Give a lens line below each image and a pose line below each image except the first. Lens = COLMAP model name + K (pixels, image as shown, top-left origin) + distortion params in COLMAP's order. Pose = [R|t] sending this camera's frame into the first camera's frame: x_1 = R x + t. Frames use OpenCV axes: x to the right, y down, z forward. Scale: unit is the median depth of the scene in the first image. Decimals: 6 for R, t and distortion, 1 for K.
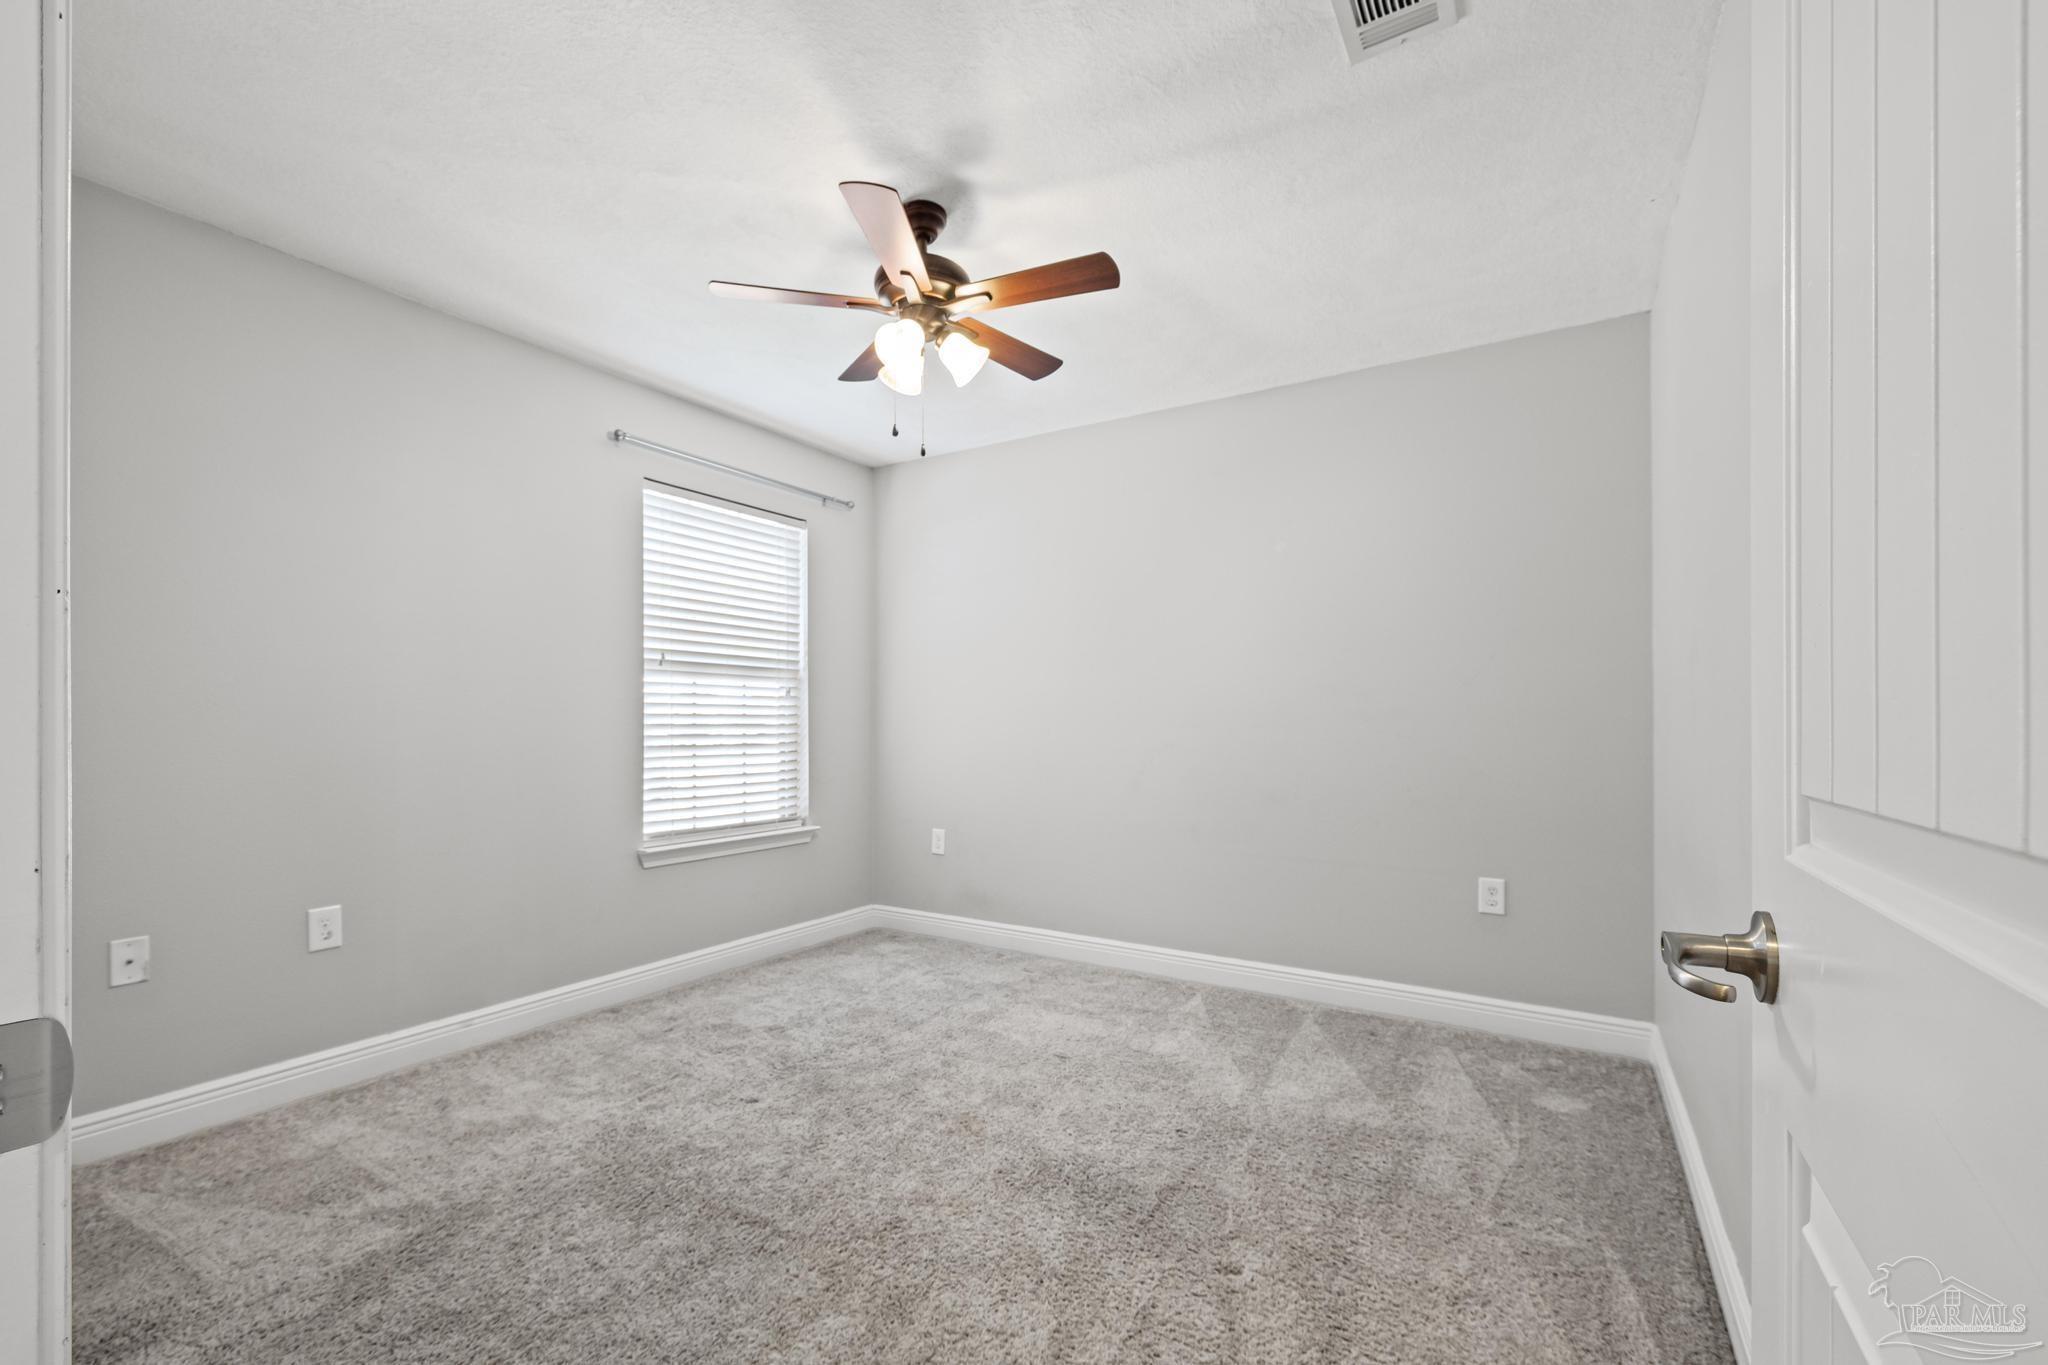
lens RADIAL K [[864.8, 0, 994.9], [0, 864.8, 715.6], [0, 0, 1]] dist [0.002838, -0.000460]
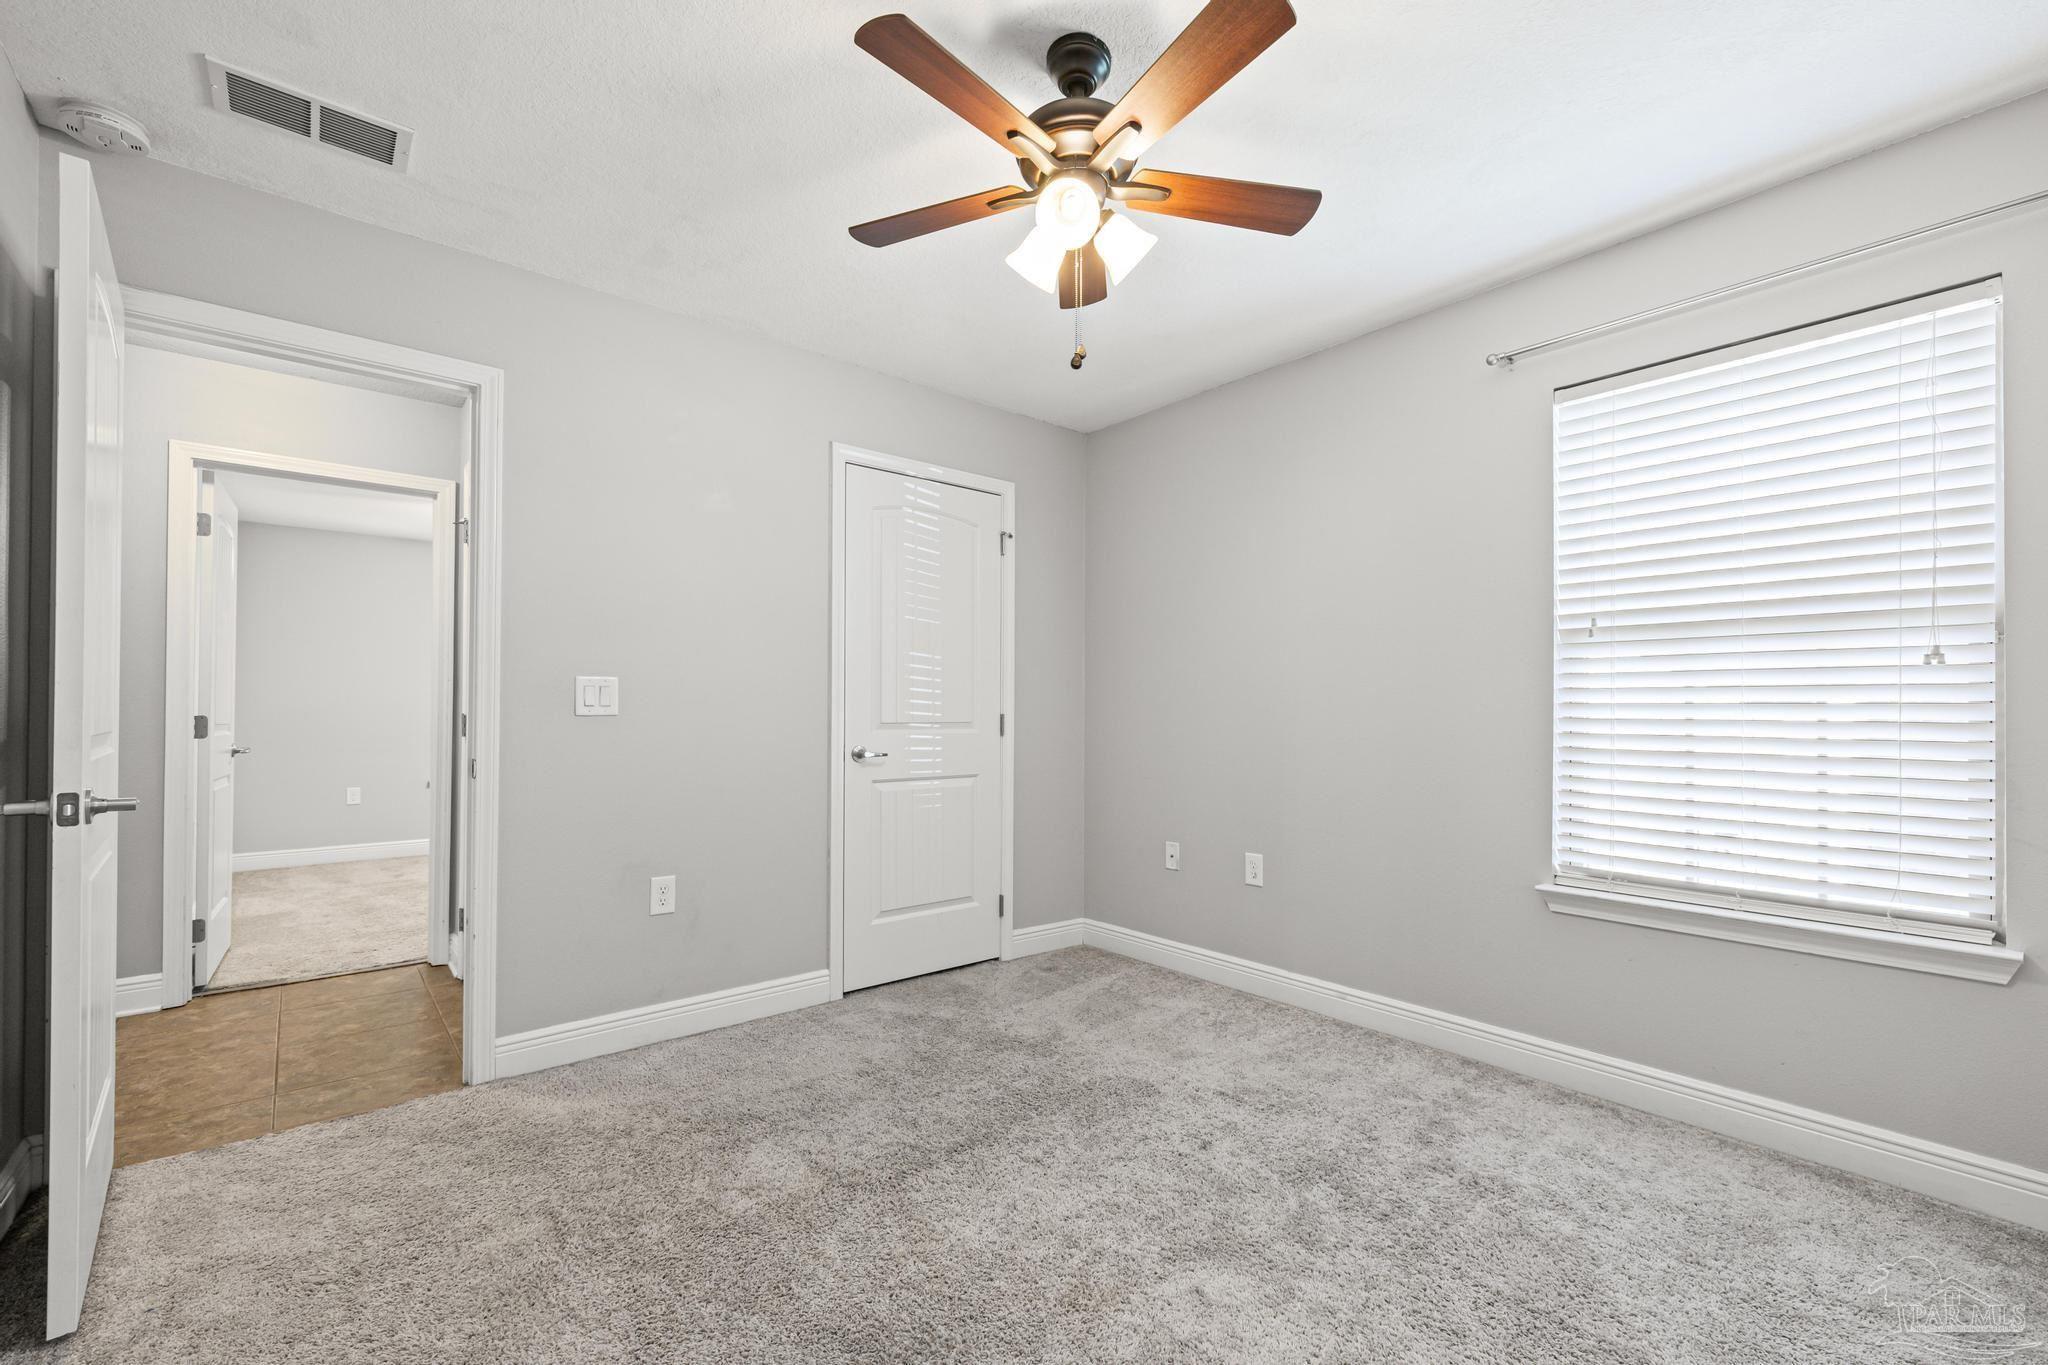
lens RADIAL K [[864.8, 0, 1022.8], [0, 864.8, 698.8], [0, 0, 1]] dist [0.002838, -0.000460]
pose [[-0.294037, -0.016586, -0.955650, 0.514257], [0.003012, 0.999828, -0.018279, 0.006440], [0.955789, -0.008253, -0.293936, 0.903987]]
